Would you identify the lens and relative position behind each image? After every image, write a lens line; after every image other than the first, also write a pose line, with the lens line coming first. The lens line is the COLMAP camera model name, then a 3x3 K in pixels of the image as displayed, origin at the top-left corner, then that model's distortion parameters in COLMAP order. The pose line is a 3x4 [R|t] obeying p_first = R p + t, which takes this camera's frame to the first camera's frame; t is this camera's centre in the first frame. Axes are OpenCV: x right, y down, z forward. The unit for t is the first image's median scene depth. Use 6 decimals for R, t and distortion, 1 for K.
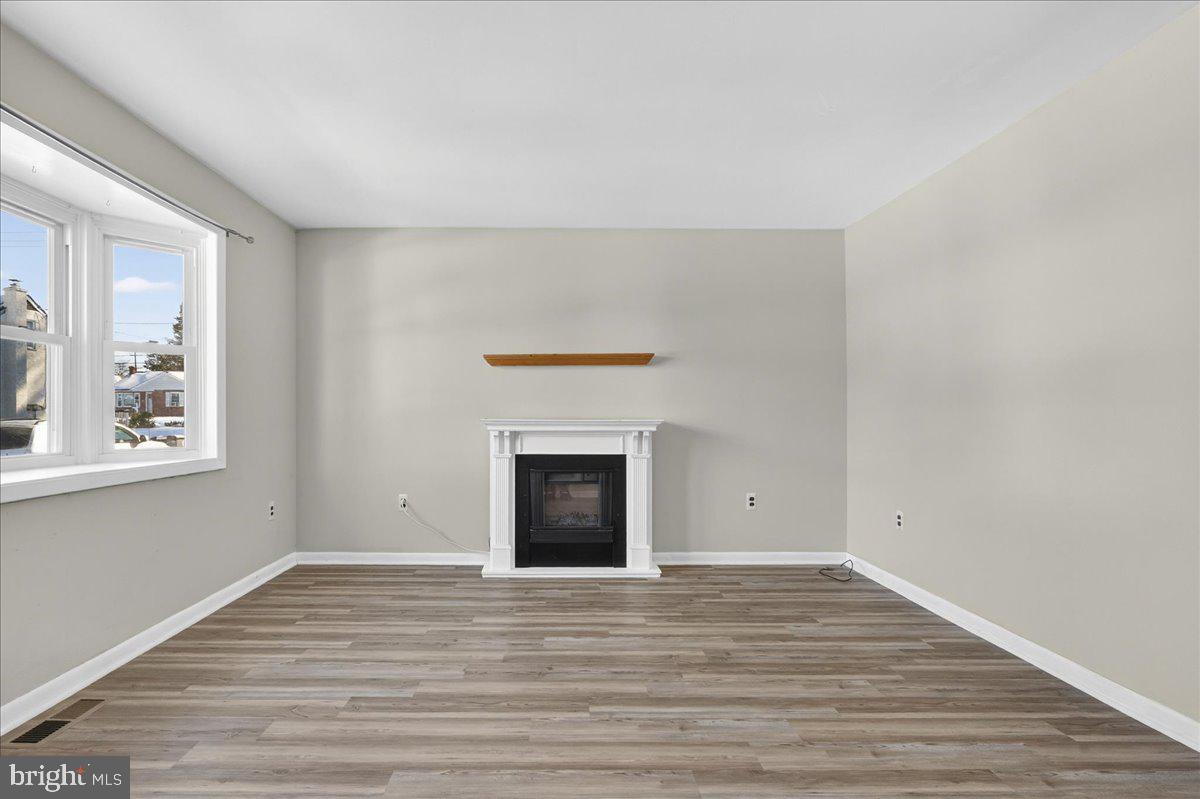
lens RADIAL K [[552.0, 0, 581.7], [0, 552.0, 415.6], [0, 0, 1]] dist [-0.000968, 0.000326]
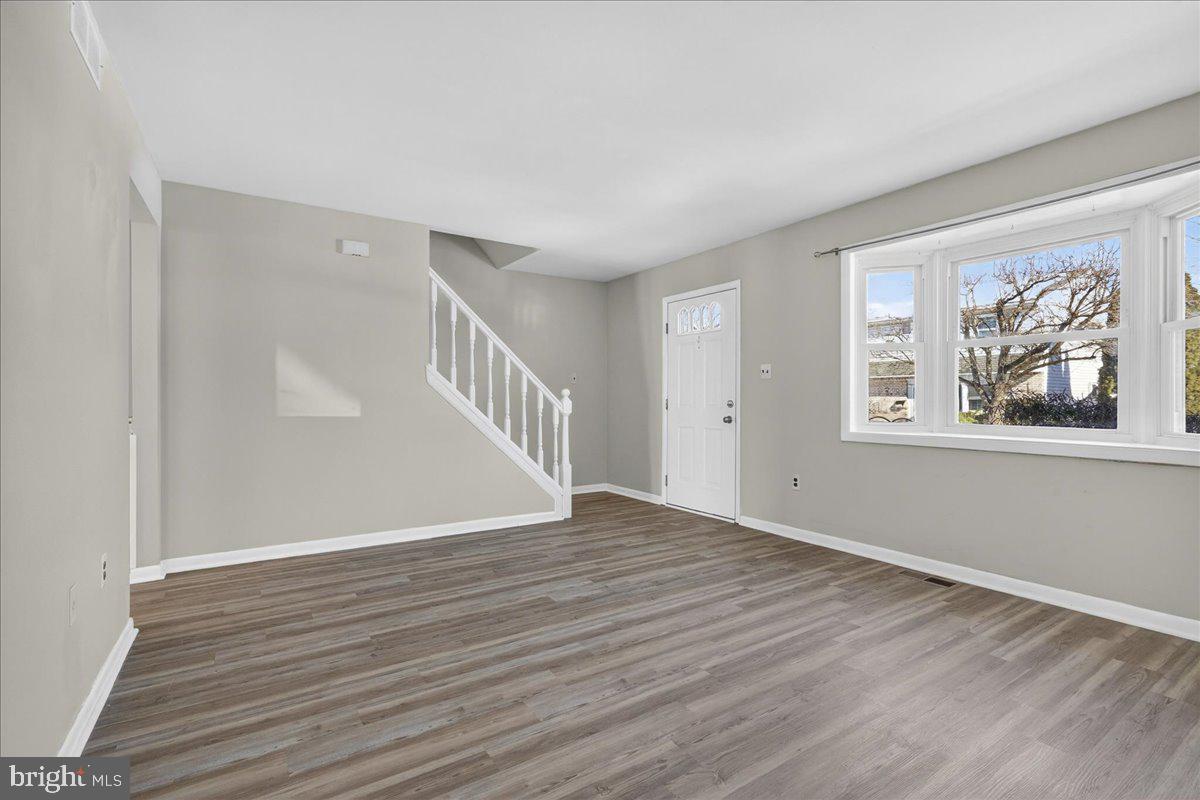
lens RADIAL K [[549.8, 0, 600.0], [0, 549.8, 400.0], [0, 0, 1]] dist [-0.003741, 0.000321]
pose [[-0.853247, 0.004323, -0.521489, 0.780493], [0.004035, 0.999990, 0.001688, -0.001554], [0.521491, -0.000664, -0.853256, 1.877597]]
